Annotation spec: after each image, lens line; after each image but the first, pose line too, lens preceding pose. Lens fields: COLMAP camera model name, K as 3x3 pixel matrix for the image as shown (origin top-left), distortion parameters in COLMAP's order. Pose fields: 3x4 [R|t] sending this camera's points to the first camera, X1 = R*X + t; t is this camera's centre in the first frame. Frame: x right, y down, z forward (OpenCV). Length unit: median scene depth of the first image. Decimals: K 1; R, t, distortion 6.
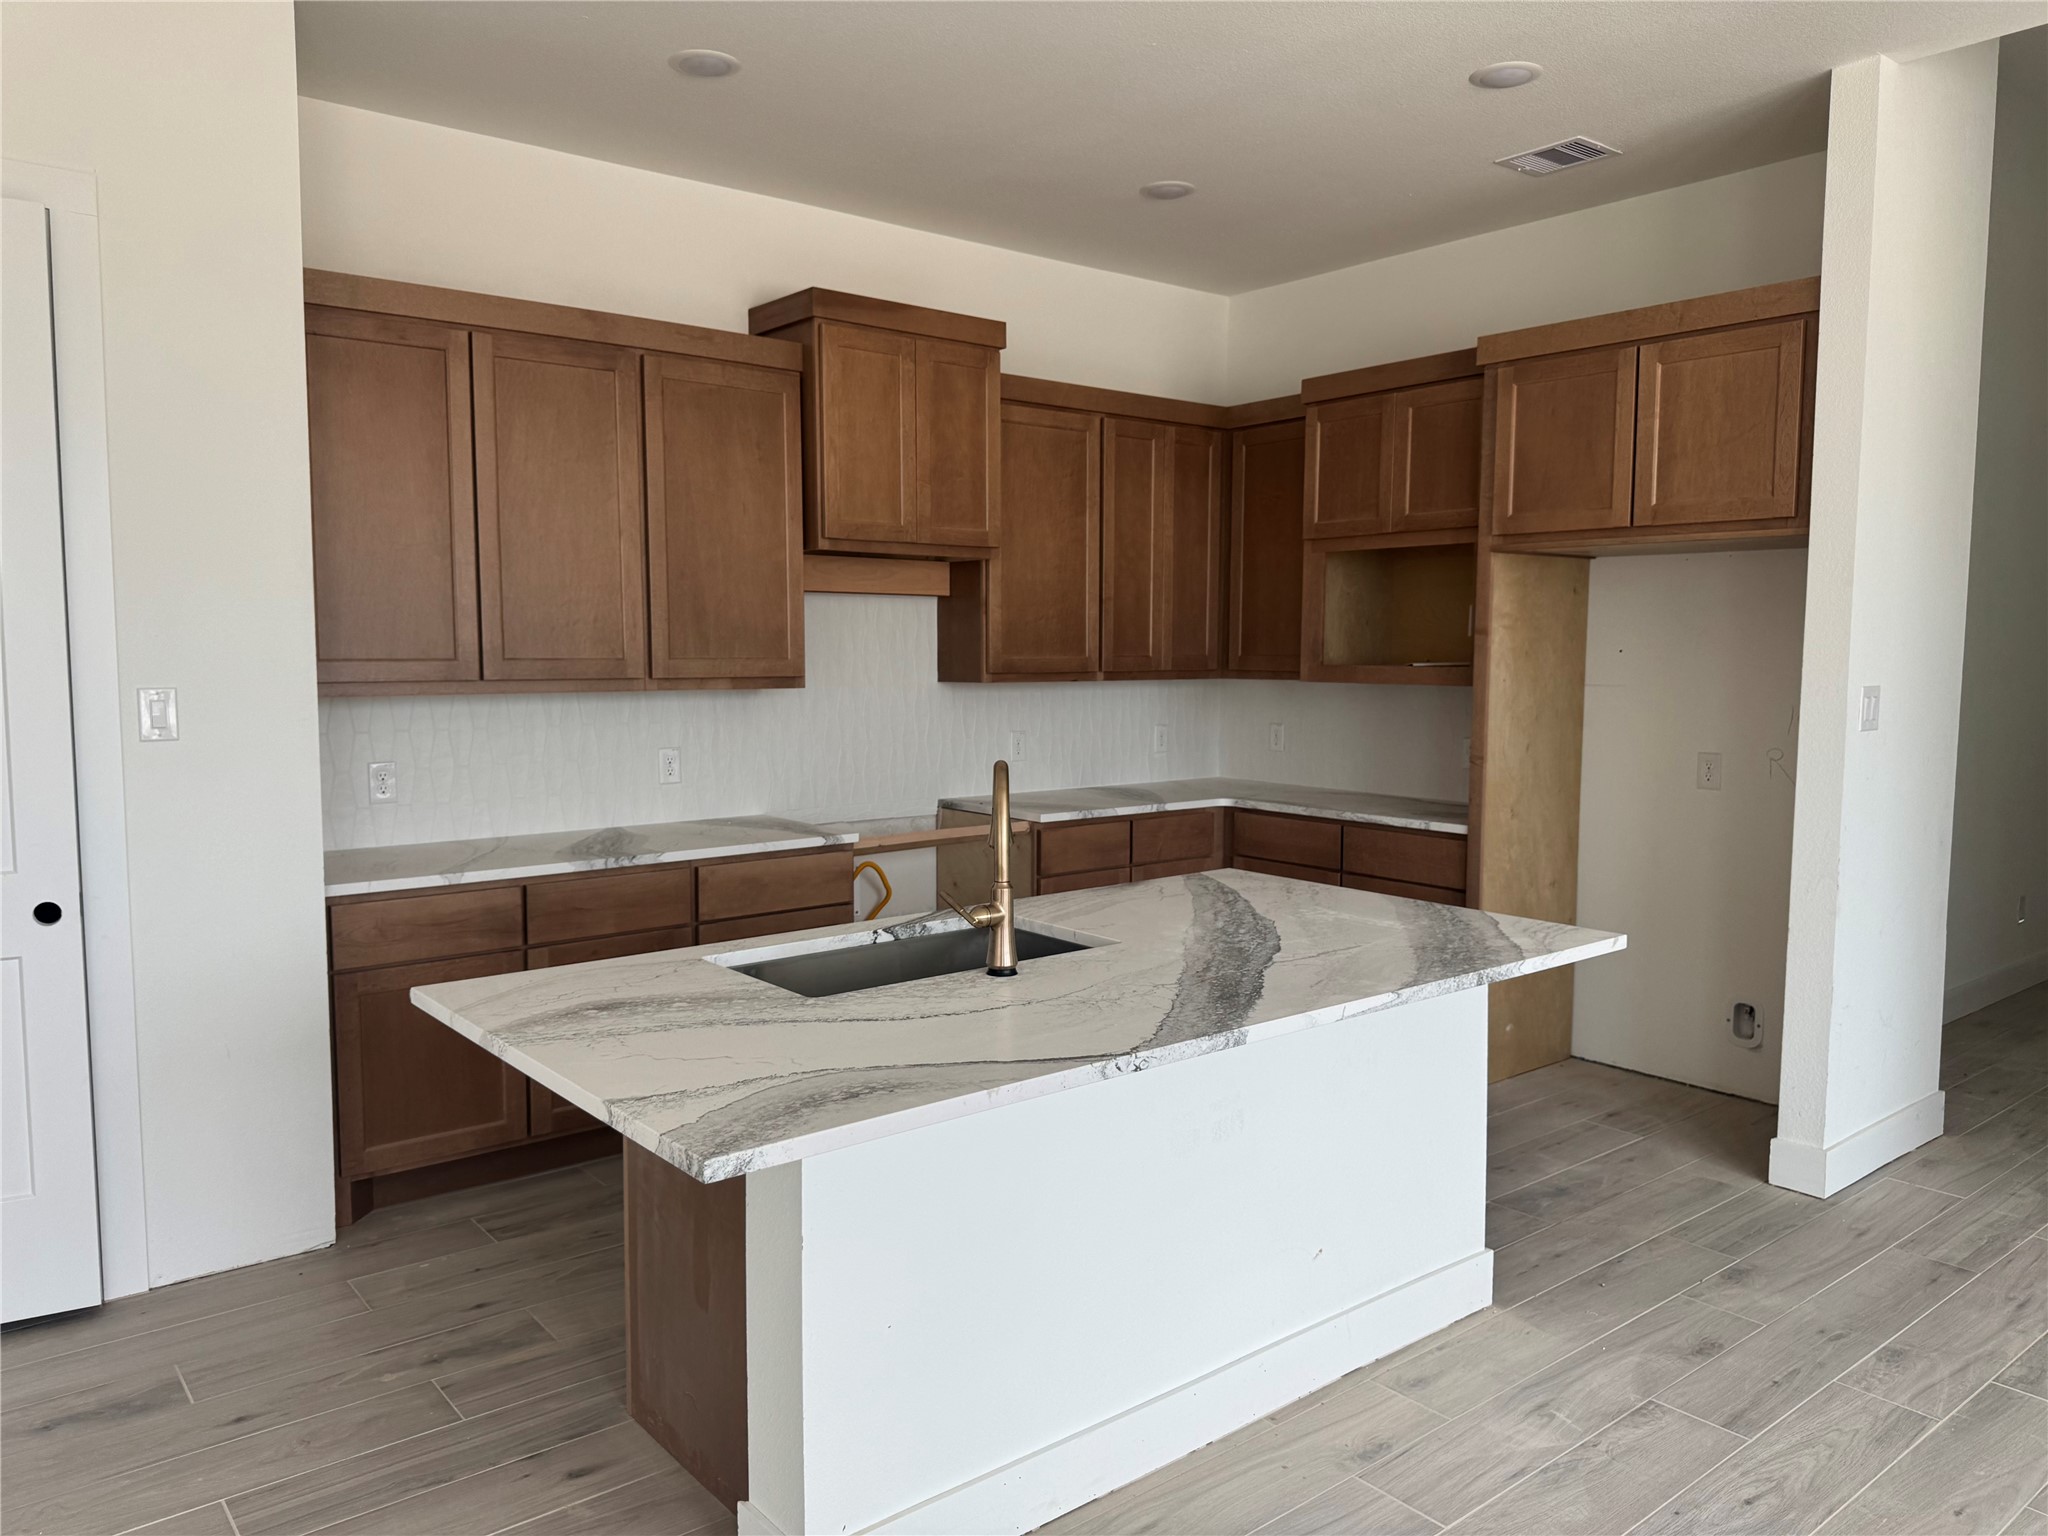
lens RADIAL K [[1451.6, 0, 971.2], [0, 1451.6, 767.8], [0, 0, 1]] dist [0.027026, -0.036067]
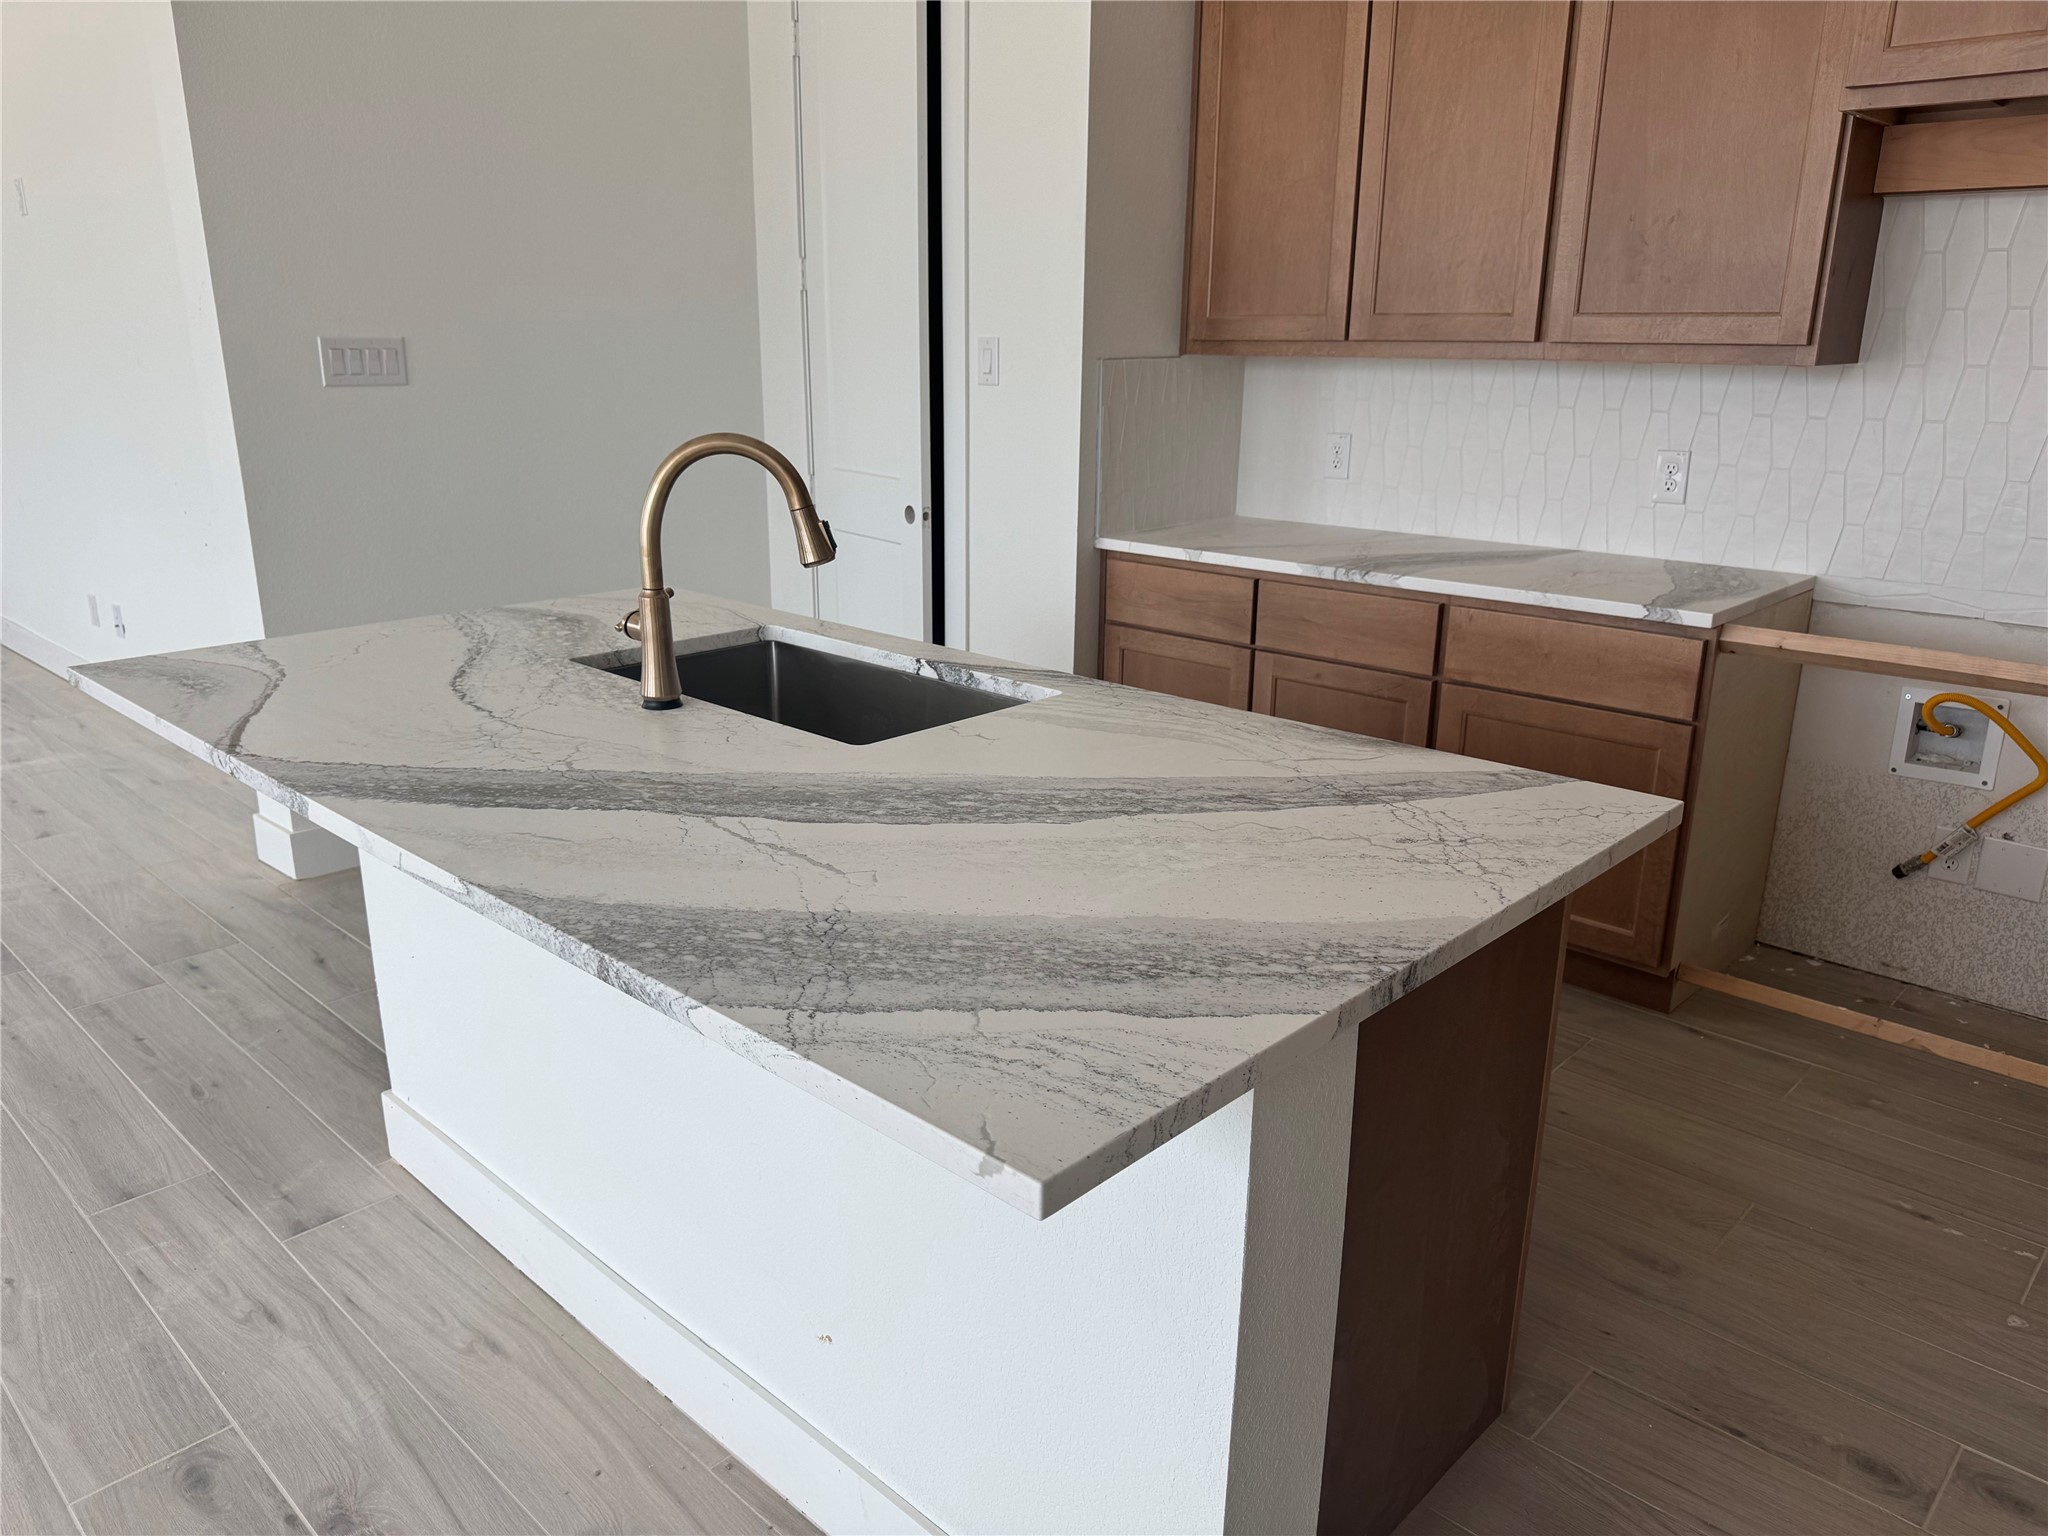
lens RADIAL K [[1451.6, 0, 1028.2], [0, 1451.6, 768.3], [0, 0, 1]] dist [0.027026, -0.036067]
pose [[0.142344, 0.287988, -0.946996, 0.528827], [-0.085177, 0.956753, 0.278152, -0.042183], [0.986145, 0.041069, 0.160718, 0.695284]]
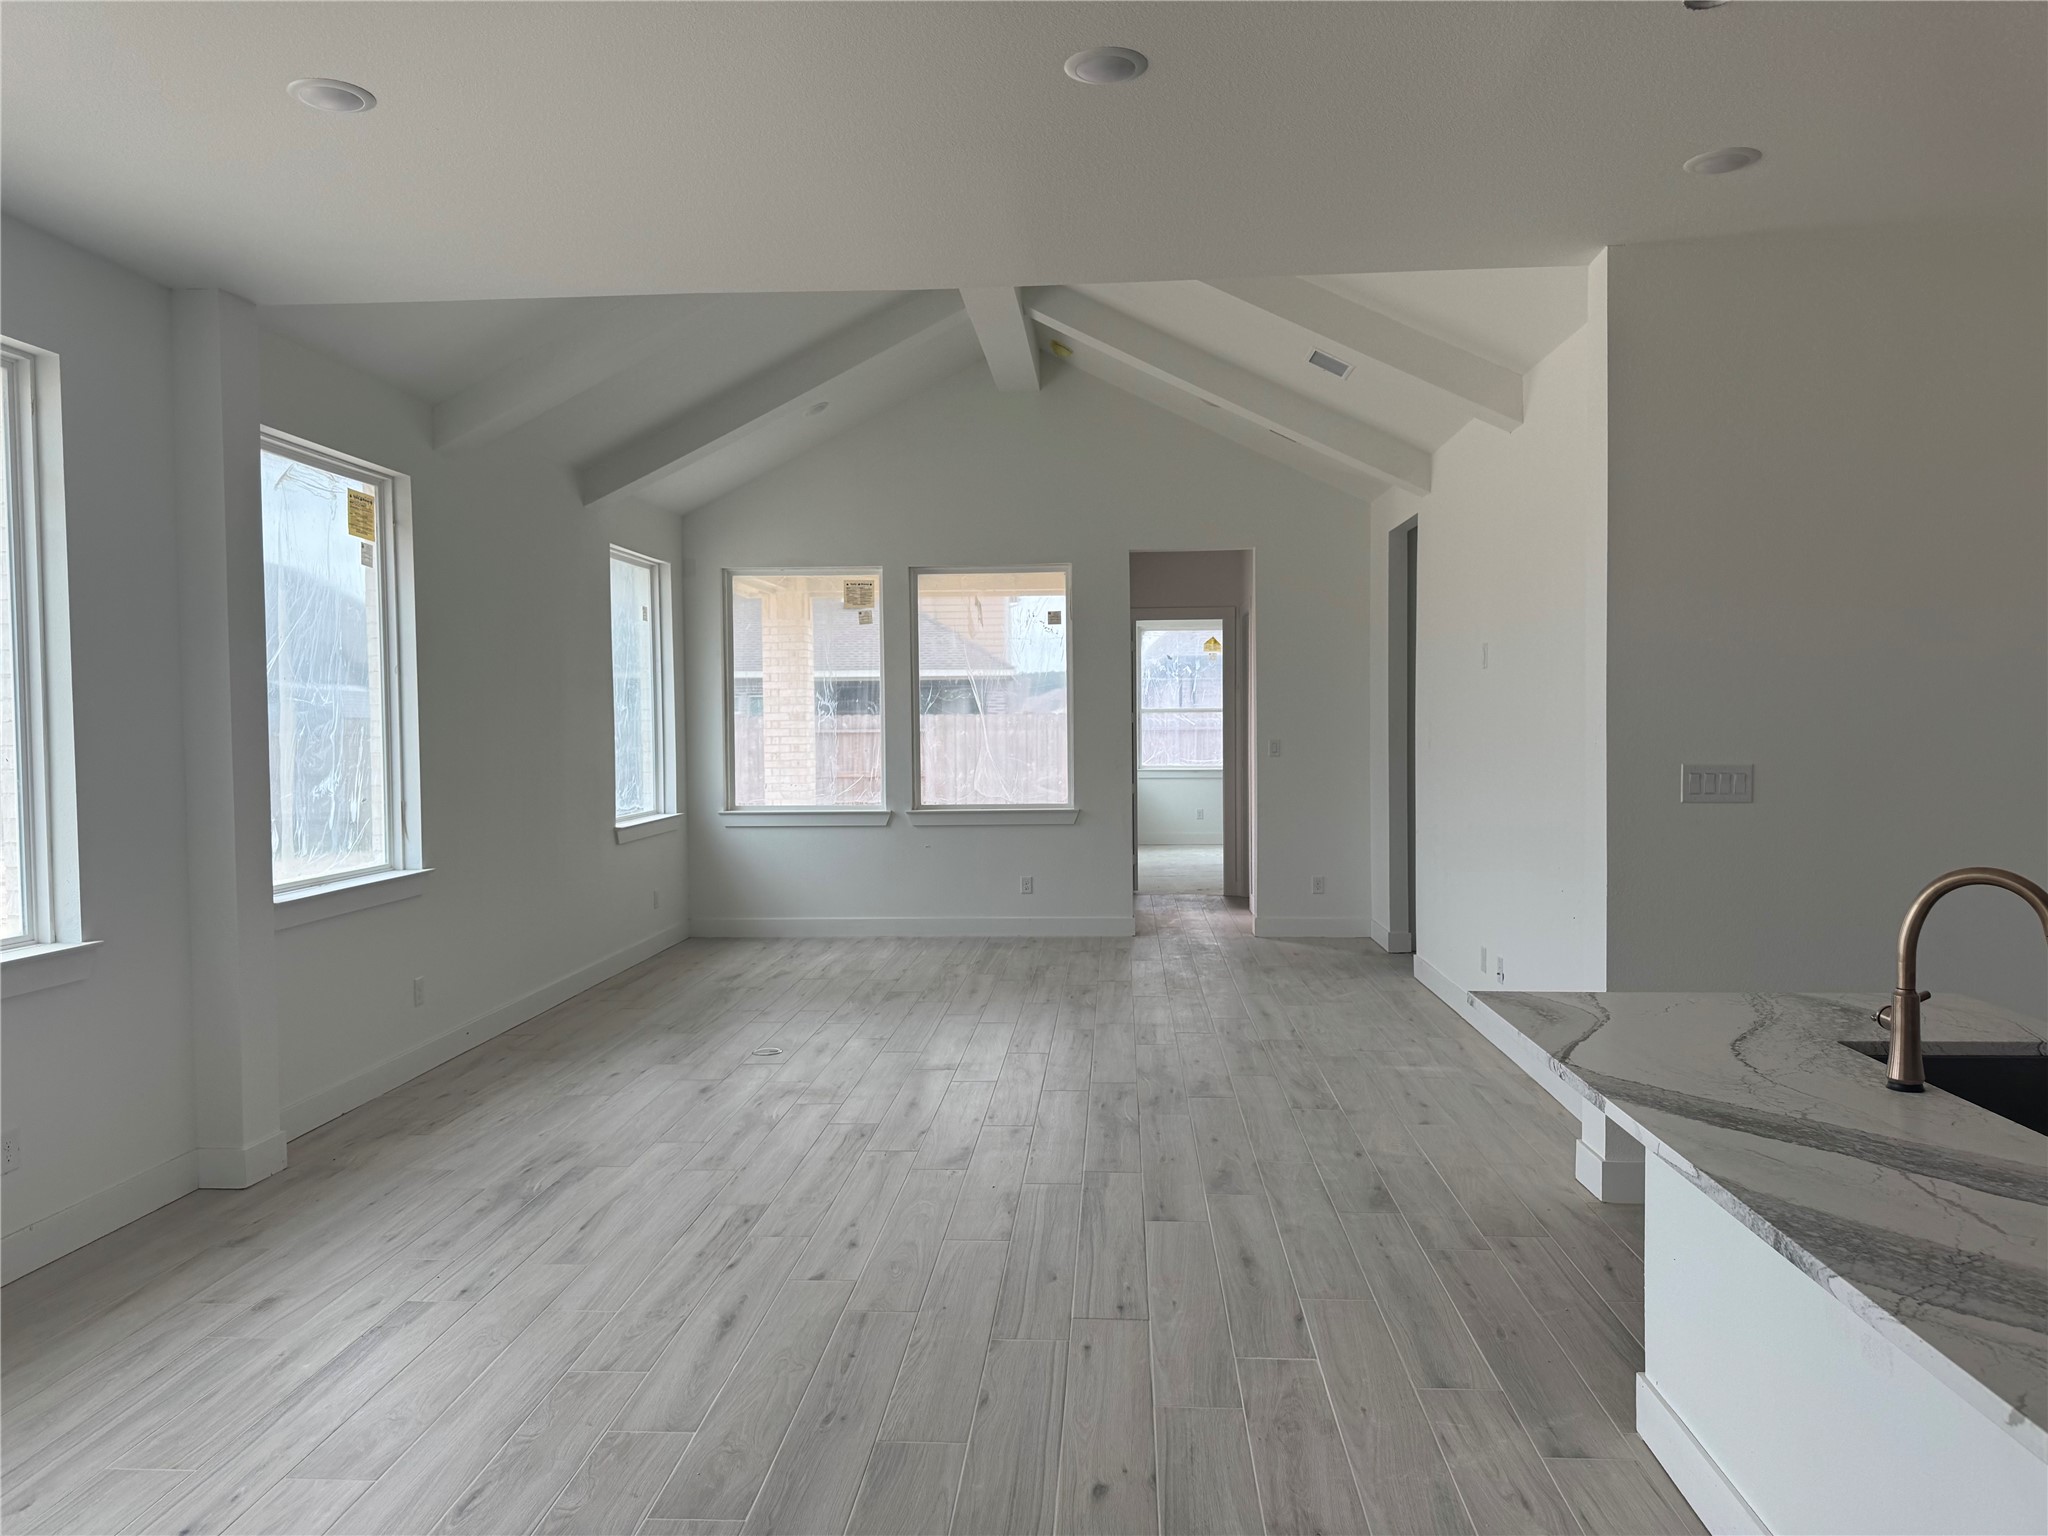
lens RADIAL K [[1451.6, 0, 1014.4], [0, 1451.6, 770.4], [0, 0, 1]] dist [0.027026, -0.036067]
pose [[-0.674975, 0.030871, -0.737194, 0.712778], [-0.051582, 0.994706, 0.088883, -0.076526], [0.736035, 0.098020, -0.669809, 0.770136]]
